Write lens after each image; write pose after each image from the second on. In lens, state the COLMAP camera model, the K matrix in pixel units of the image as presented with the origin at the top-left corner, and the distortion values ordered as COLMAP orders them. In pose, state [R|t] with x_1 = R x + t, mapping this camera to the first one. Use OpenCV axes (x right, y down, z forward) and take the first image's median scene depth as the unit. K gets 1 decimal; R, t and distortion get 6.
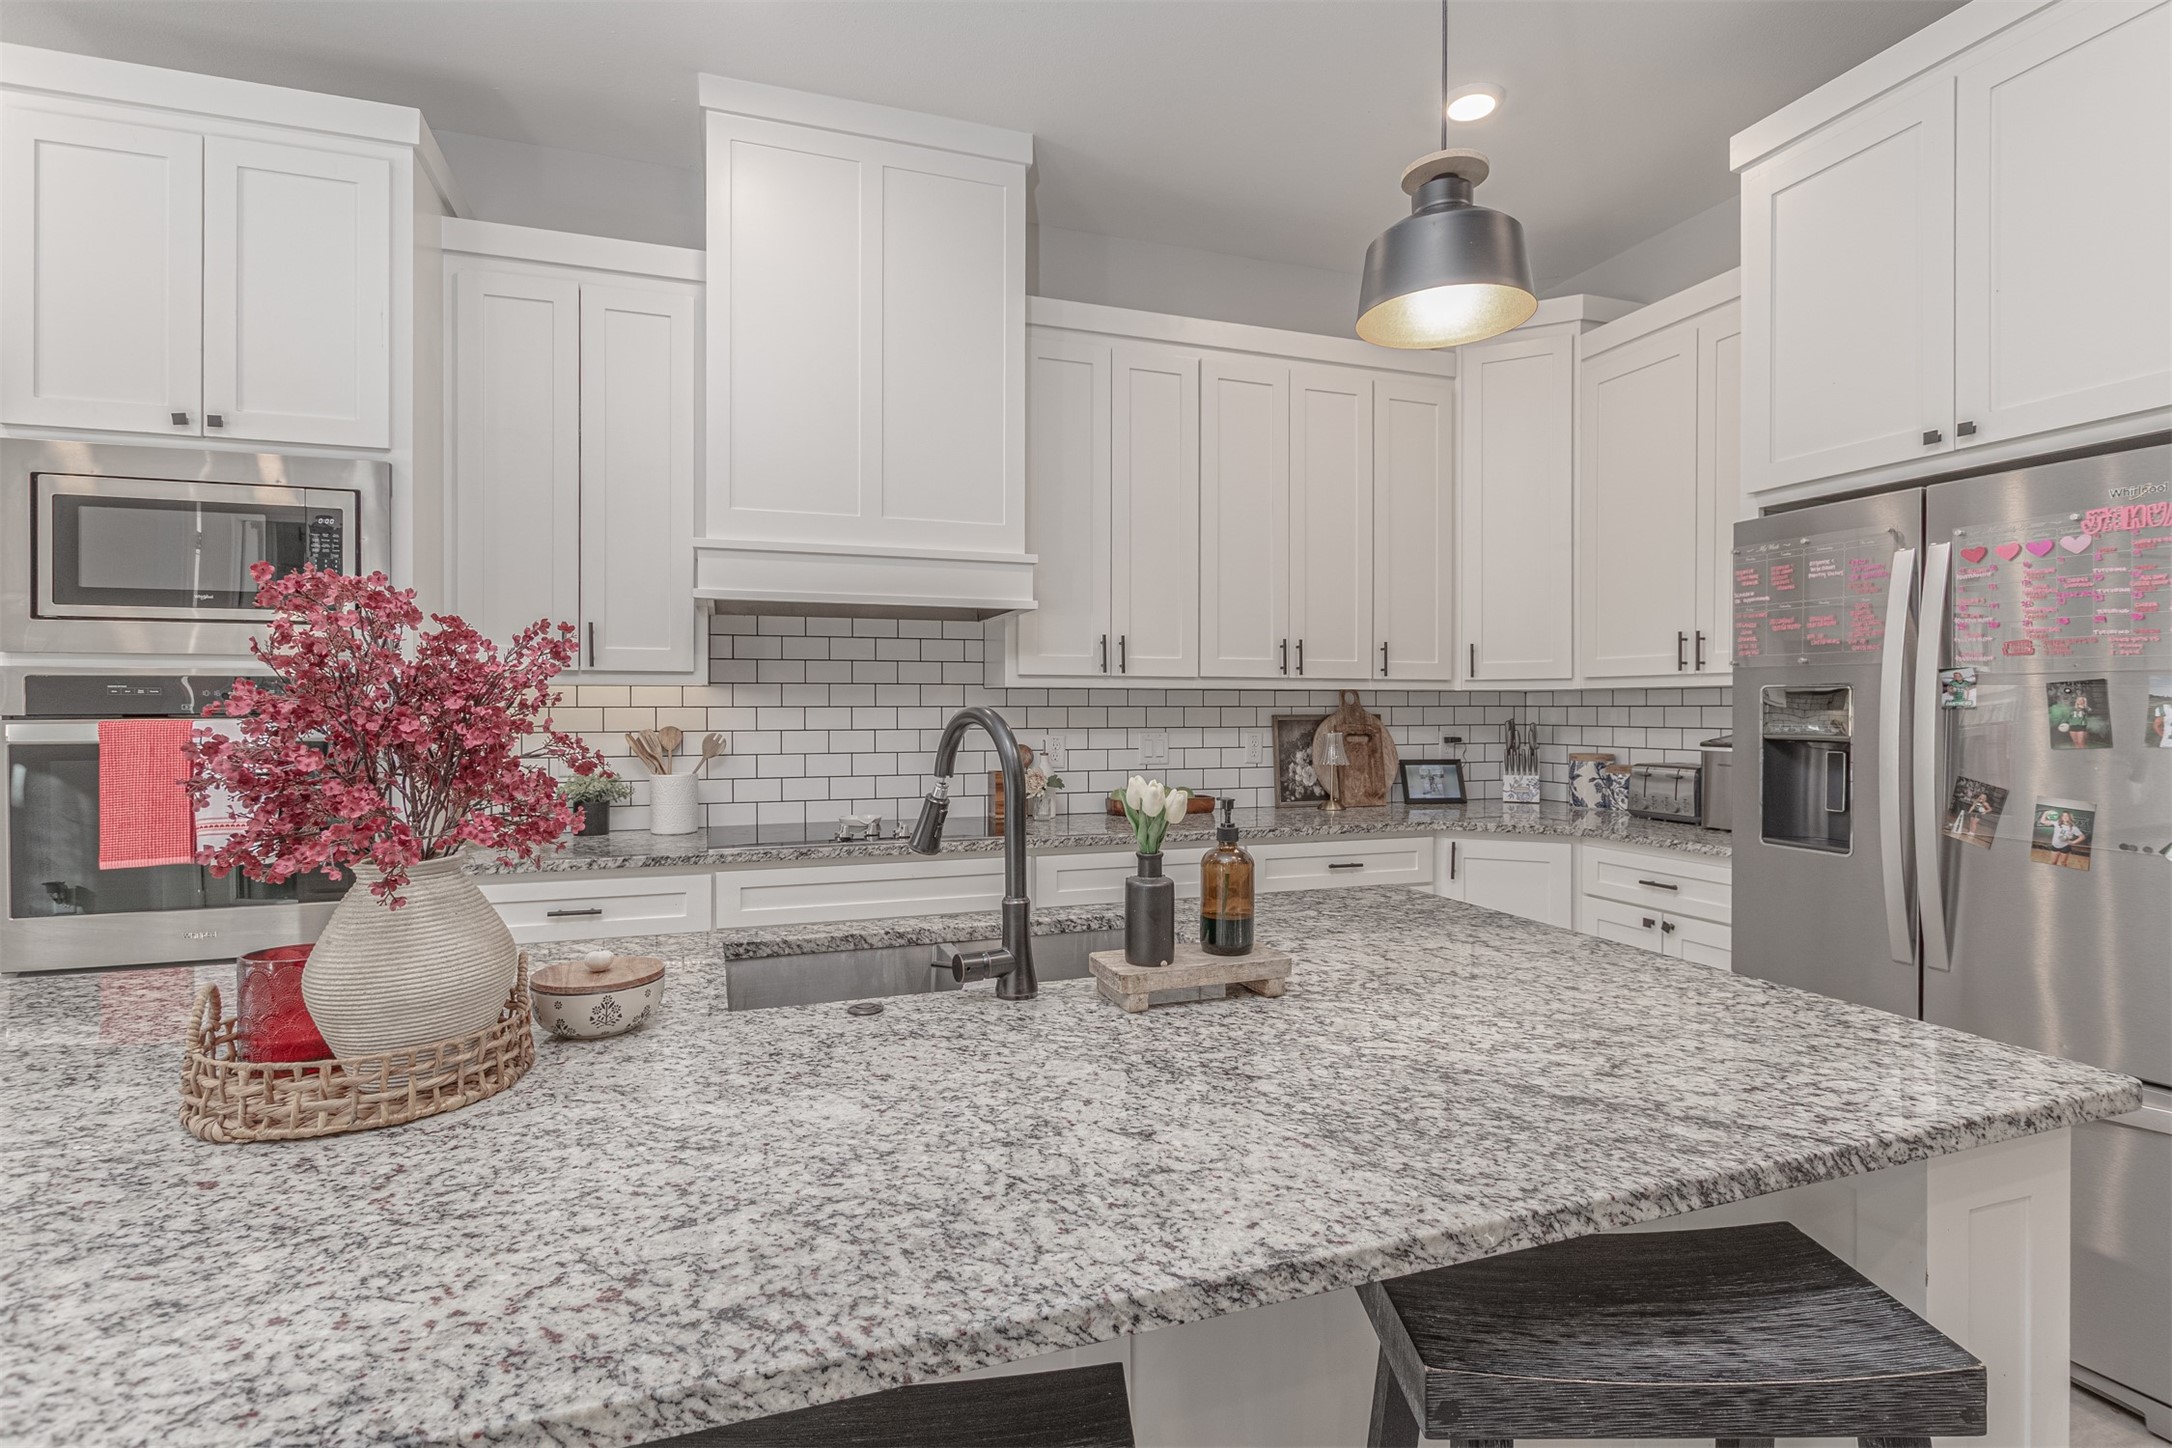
lens RADIAL K [[1043.8, 0, 1086.2], [0, 1043.8, 699.2], [0, 0, 1]] dist [0.000865, -0.000379]
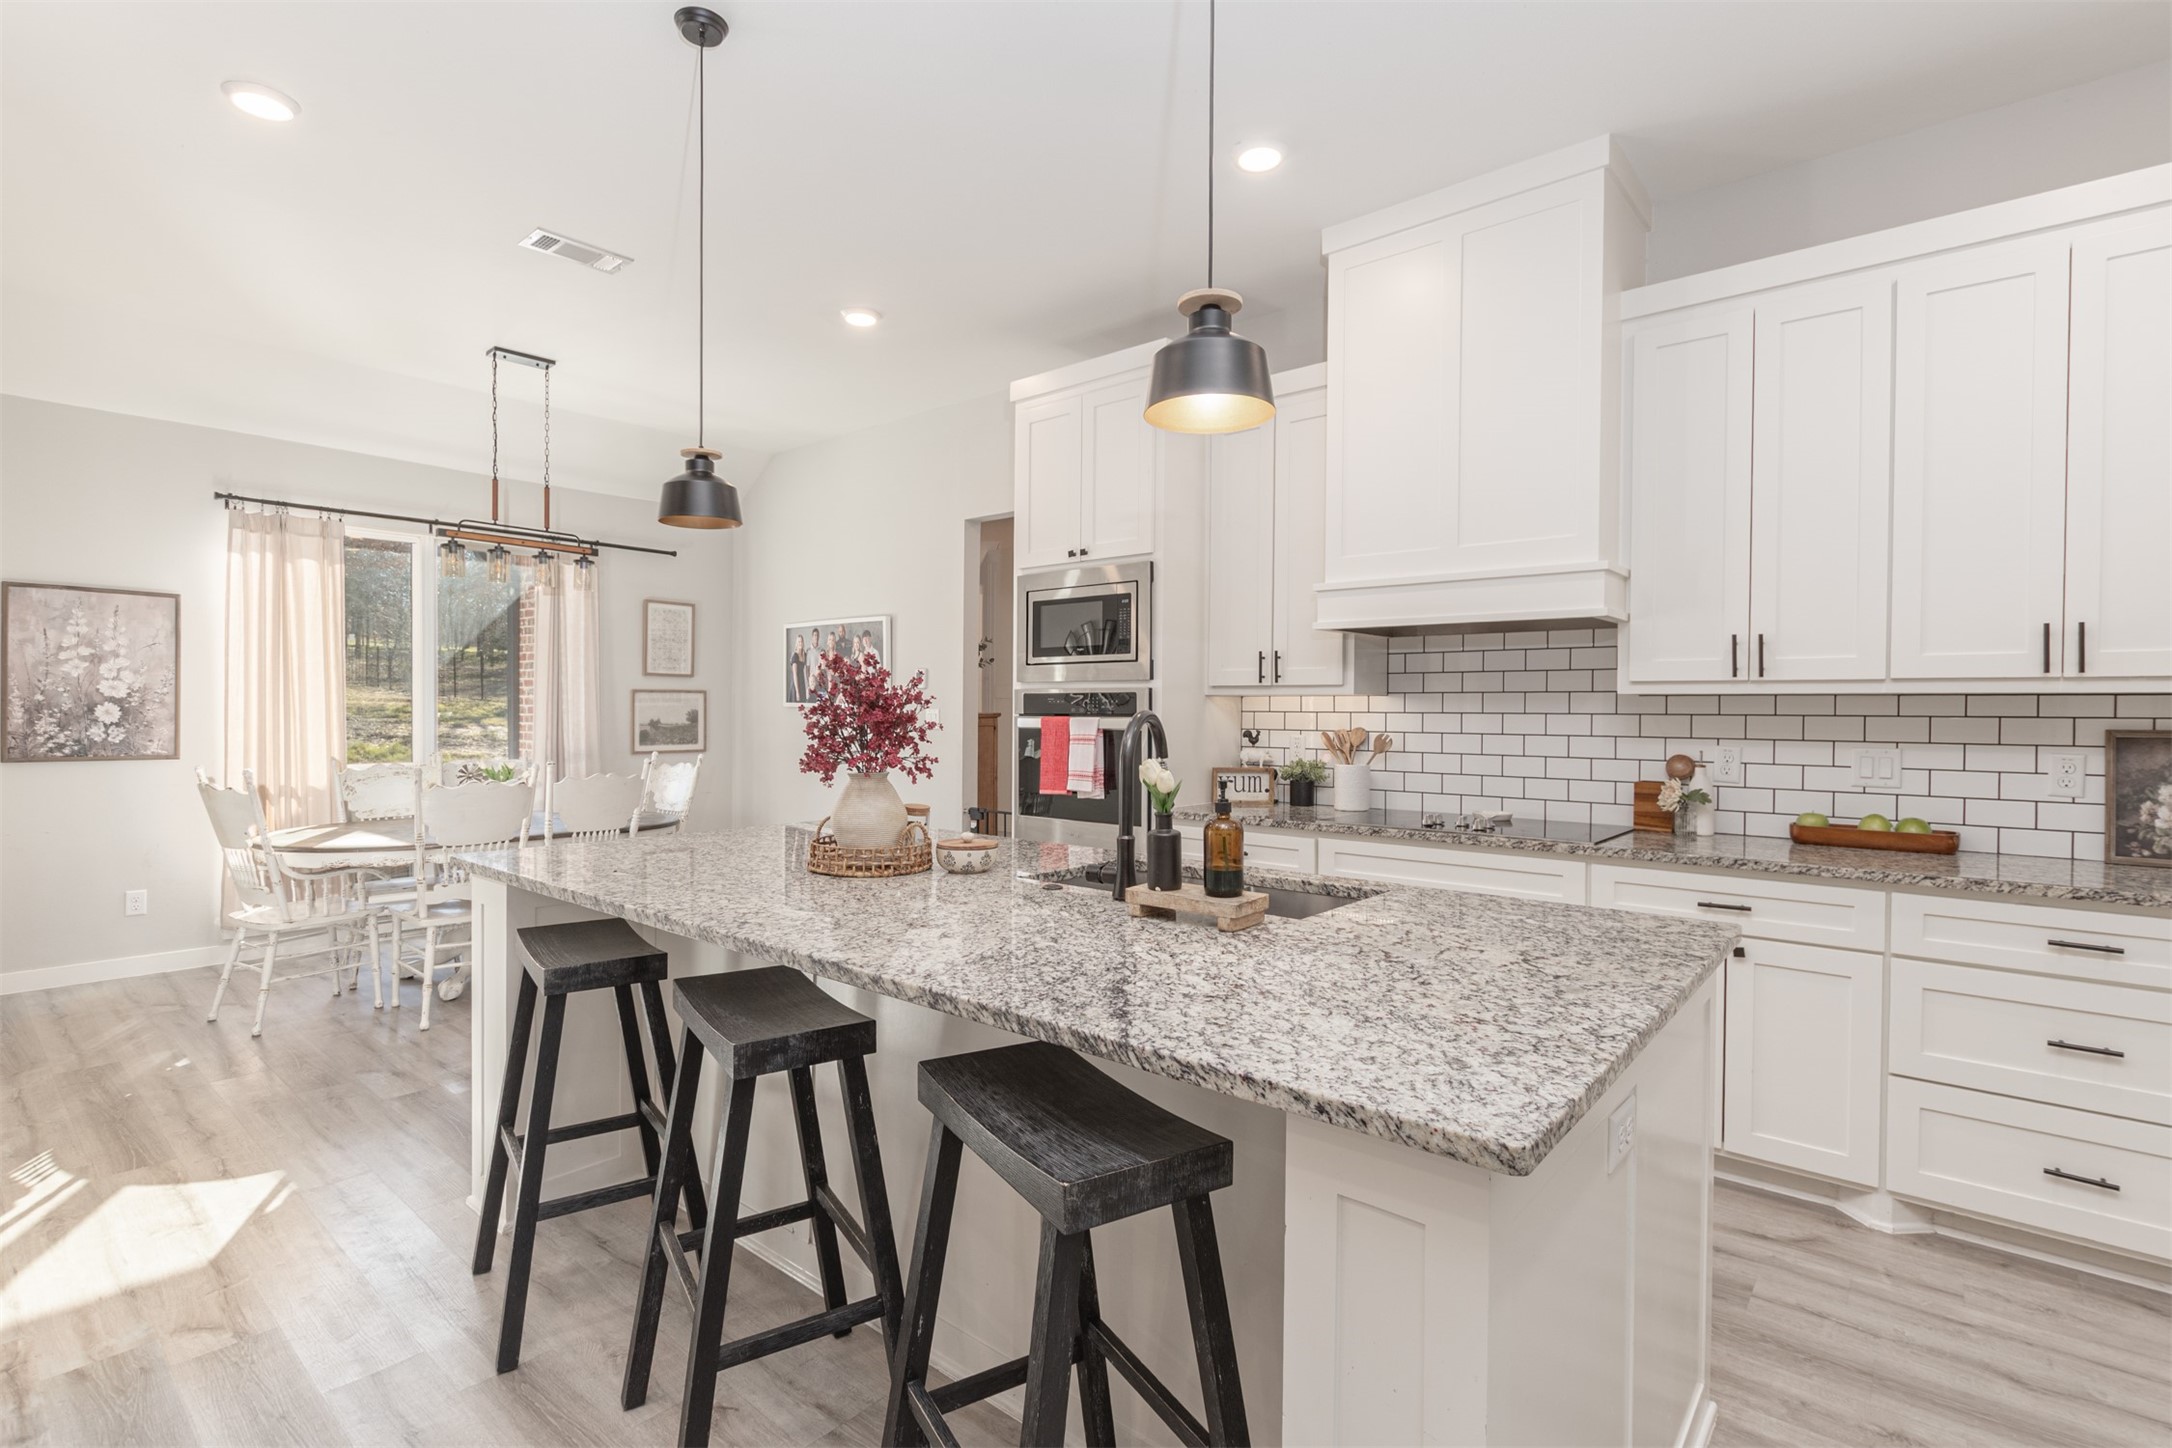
lens RADIAL K [[1018.0, 0, 1086.0], [0, 1018.0, 724.0], [0, 0, 1]] dist [-0.002914, -0.001762]
pose [[0.498117, 0.016154, -0.866959, 0.642771], [-0.001399, 0.999840, 0.017826, 0.000235], [0.867109, -0.007666, 0.498060, 0.111165]]
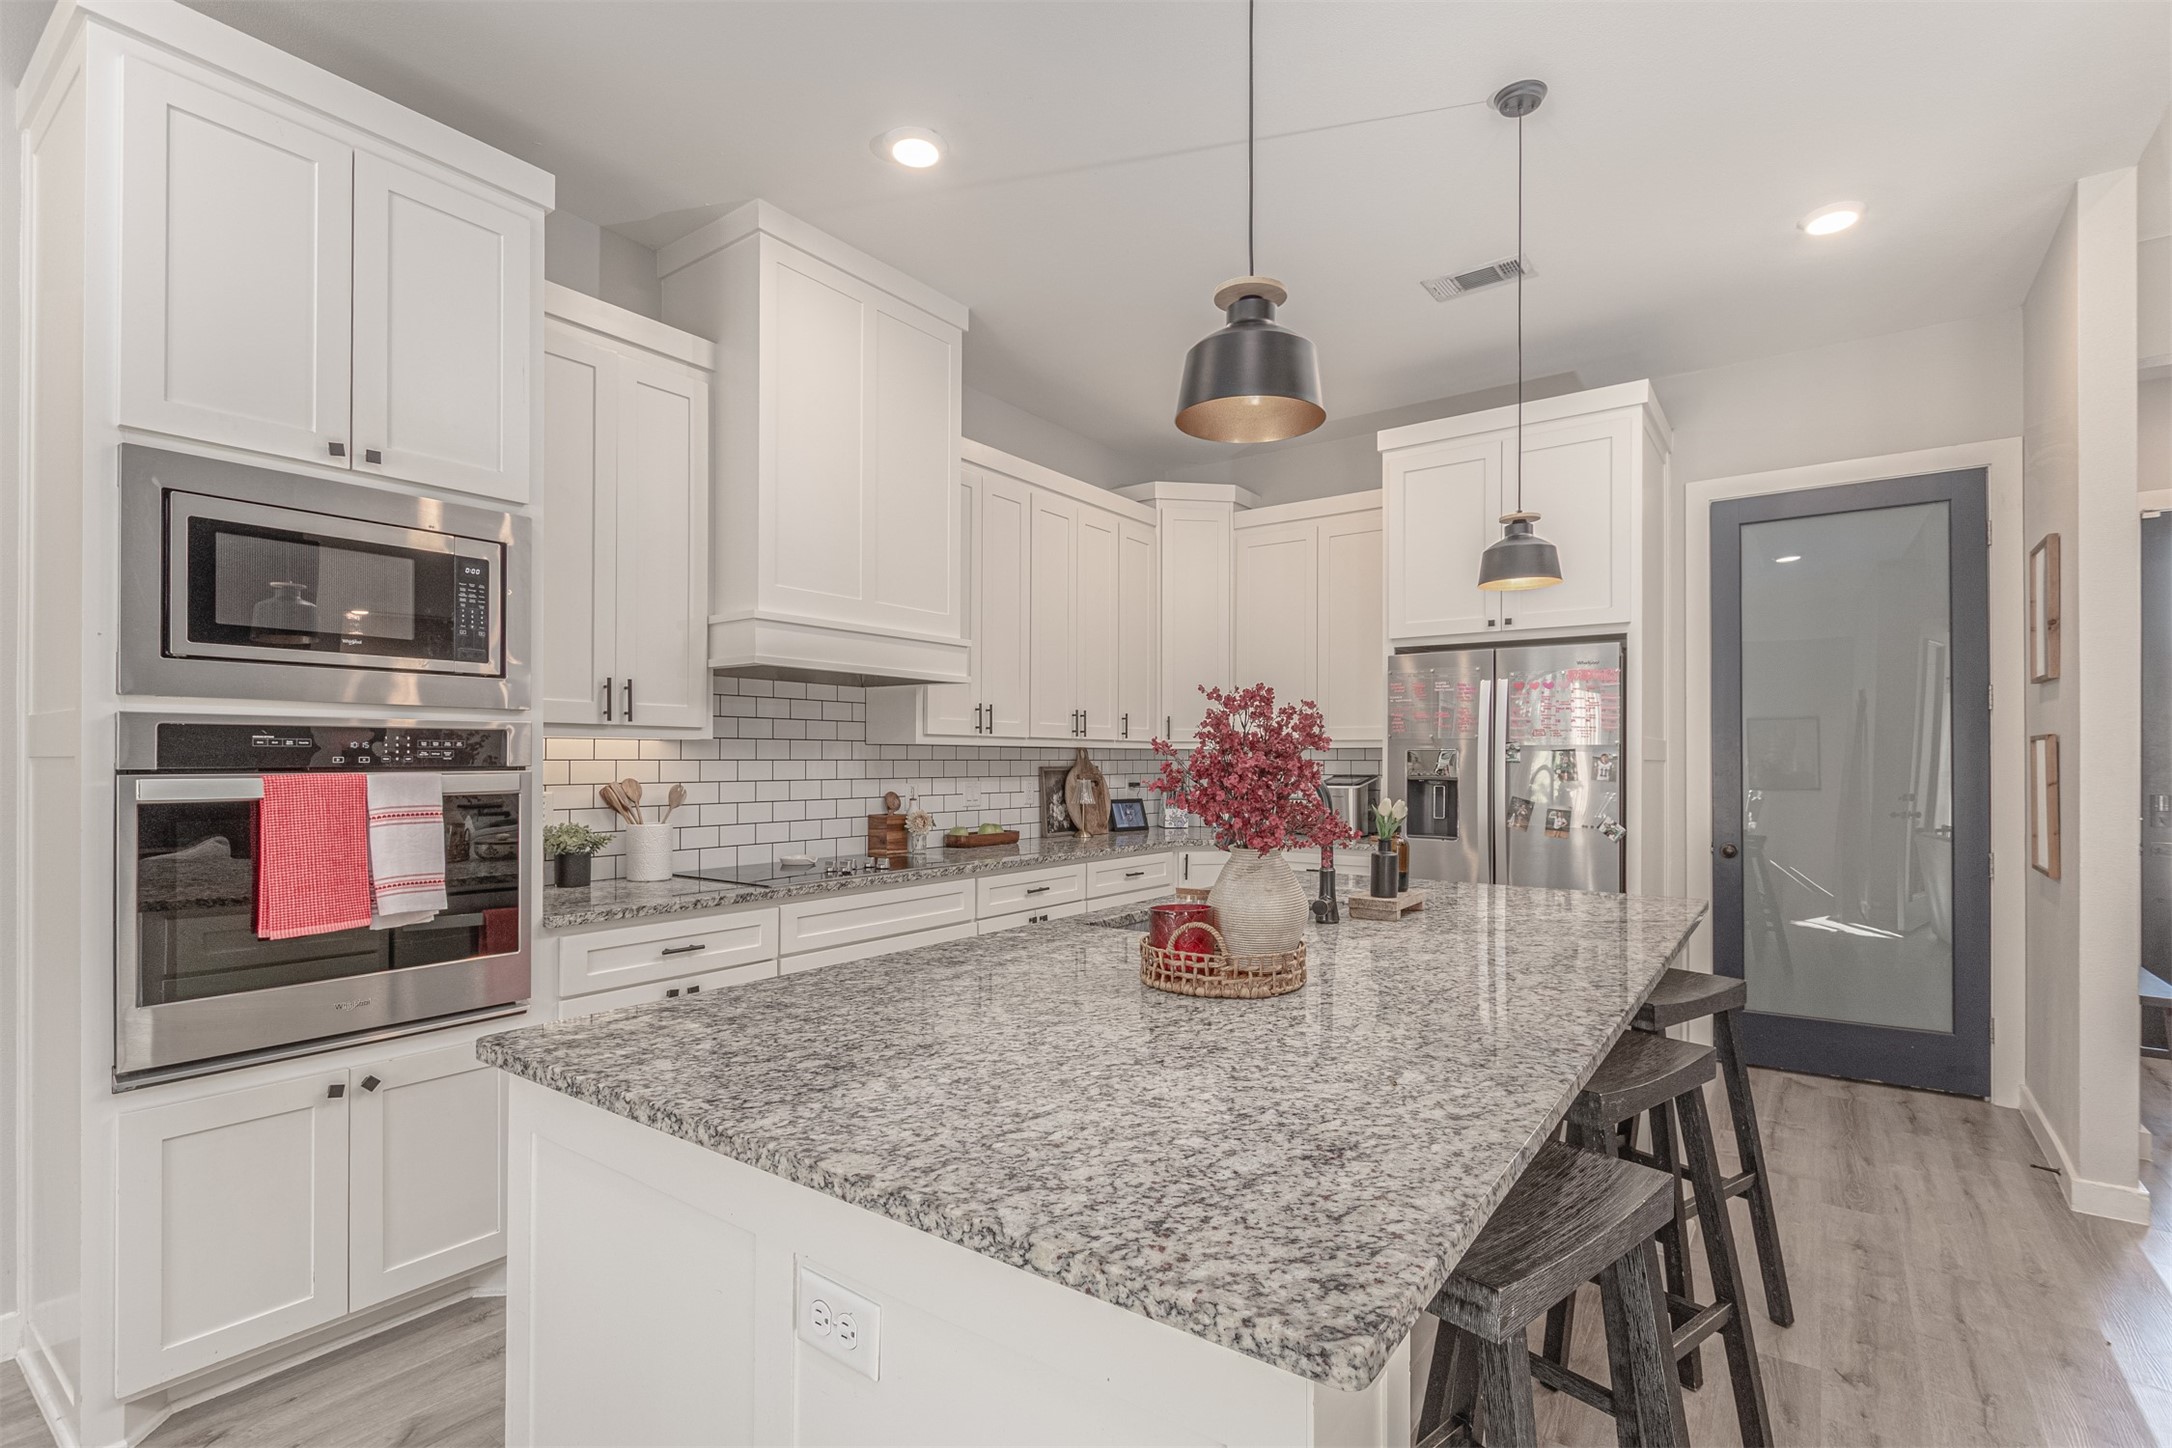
lens RADIAL K [[1015.8, 0, 1077.4], [0, 1015.8, 746.9], [0, 0, 1]] dist [-0.000387, -0.000033]
pose [[0.825409, 0.009271, 0.564459, -0.750918], [-0.006785, 0.999956, -0.006503, -0.002287], [-0.564494, 0.001538, 0.825436, -0.105279]]
